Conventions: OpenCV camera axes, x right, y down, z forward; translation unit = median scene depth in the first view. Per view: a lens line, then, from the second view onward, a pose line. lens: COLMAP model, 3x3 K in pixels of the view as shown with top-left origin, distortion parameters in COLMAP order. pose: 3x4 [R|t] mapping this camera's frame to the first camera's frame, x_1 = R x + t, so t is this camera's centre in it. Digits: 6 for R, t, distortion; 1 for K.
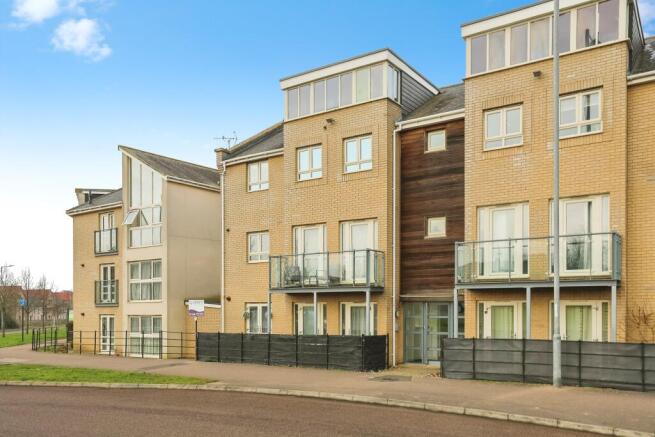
lens RADIAL K [[555.1, 0, 327.5], [0, 555.1, 218.5], [0, 0, 1]] dist [0.010700, 0.007850]
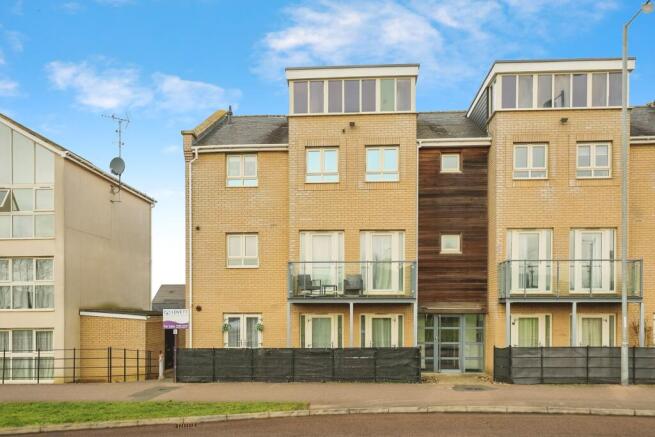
lens RADIAL K [[517.4, 0, 327.5], [0, 517.4, 247.3], [0, 0, 1]] dist [0.007745, 0.008521]
pose [[0.859073, 0.074583, 0.506390, -0.510598], [-0.084354, 0.996429, -0.003653, 0.045791], [-0.504854, -0.039578, 0.862297, 0.264501]]
